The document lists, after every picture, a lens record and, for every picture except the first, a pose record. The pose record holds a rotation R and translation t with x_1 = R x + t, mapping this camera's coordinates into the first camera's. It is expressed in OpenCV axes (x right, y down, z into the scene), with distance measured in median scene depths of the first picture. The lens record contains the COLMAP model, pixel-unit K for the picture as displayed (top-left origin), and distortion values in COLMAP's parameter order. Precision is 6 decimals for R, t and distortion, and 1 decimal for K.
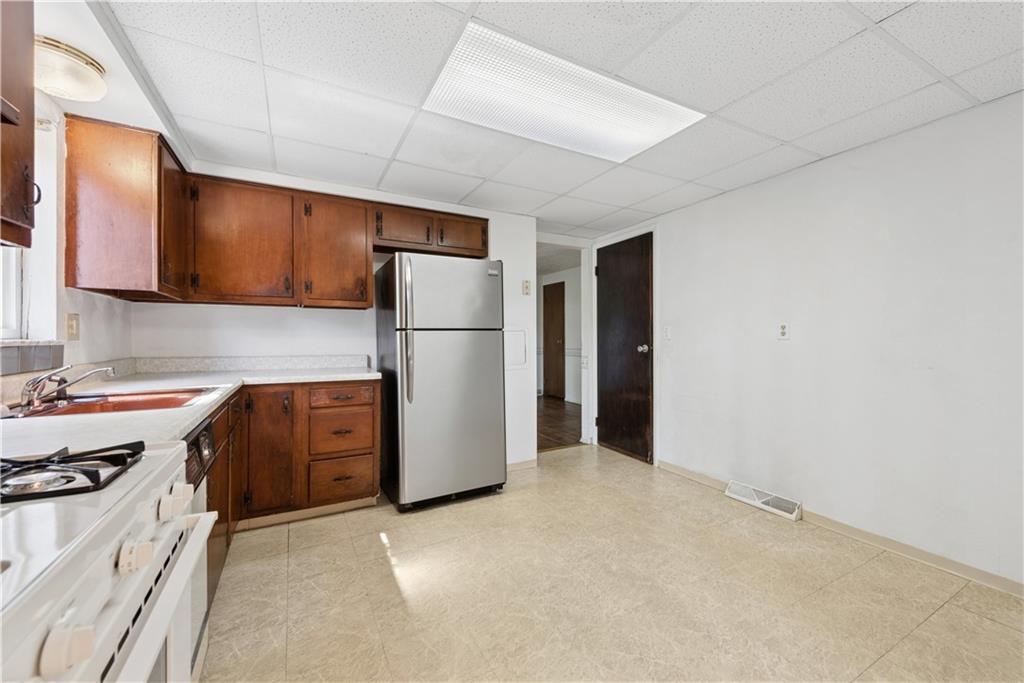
lens RADIAL K [[408.8, 0, 511.8], [0, 408.8, 336.8], [0, 0, 1]] dist [0.008803, -0.000805]
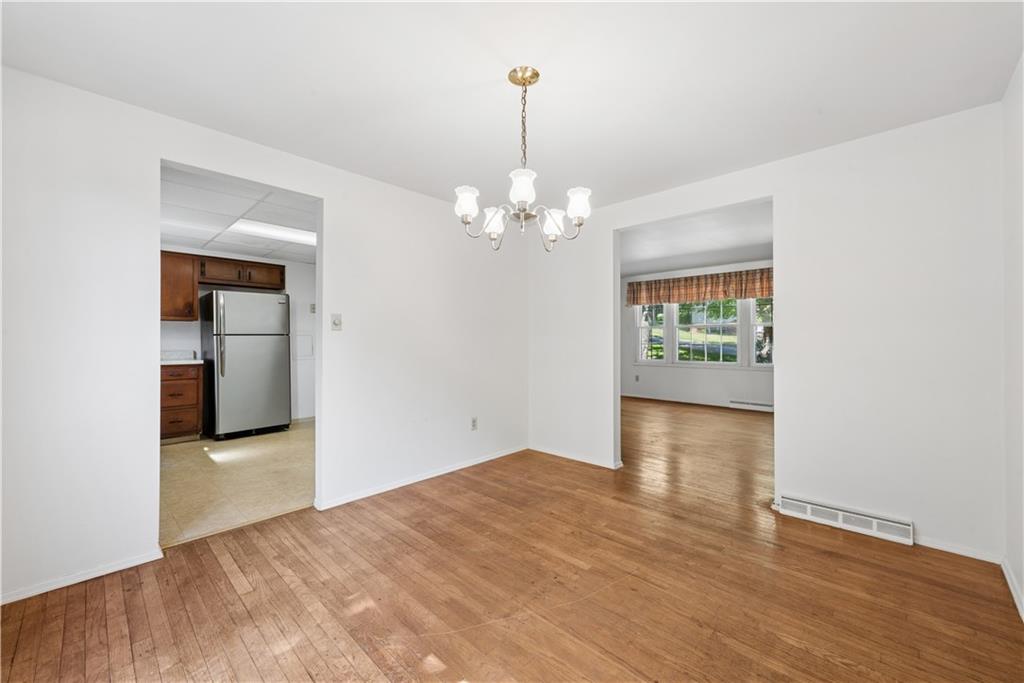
lens RADIAL K [[408.8, 0, 516.1], [0, 408.8, 340.0], [0, 0, 1]] dist [0.008803, -0.000805]
pose [[0.946770, 0.001743, 0.321907, 0.346233], [-0.000816, 0.999995, -0.003013, 0.008407], [-0.321910, 0.002590, 0.946767, -0.990961]]
